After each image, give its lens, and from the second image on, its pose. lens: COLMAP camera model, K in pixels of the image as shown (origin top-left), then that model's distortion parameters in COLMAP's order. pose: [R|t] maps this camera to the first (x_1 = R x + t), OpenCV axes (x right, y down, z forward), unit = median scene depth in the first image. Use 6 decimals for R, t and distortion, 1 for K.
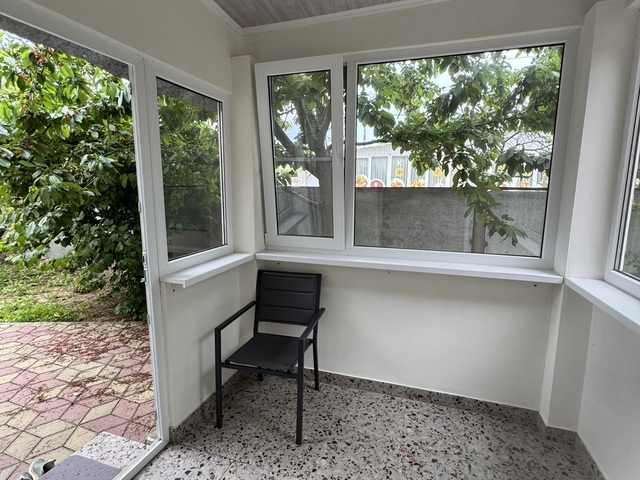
lens RADIAL K [[341.9, 0, 320.5], [0, 341.9, 239.7], [0, 0, 1]] dist [-0.003584, -0.000412]
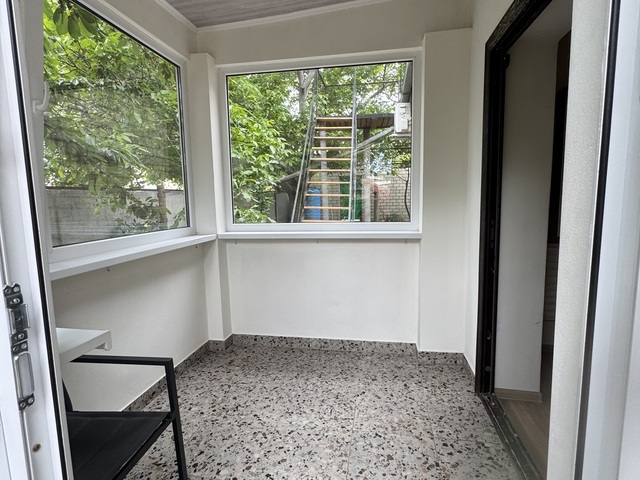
lens RADIAL K [[341.9, 0, 321.0], [0, 341.9, 239.2], [0, 0, 1]] dist [-0.003584, -0.000412]
pose [[-0.143558, -0.122843, 0.981988, -0.765981], [0.175364, 0.973406, 0.147406, -0.004836], [-0.973981, 0.193367, -0.118198, 0.718702]]
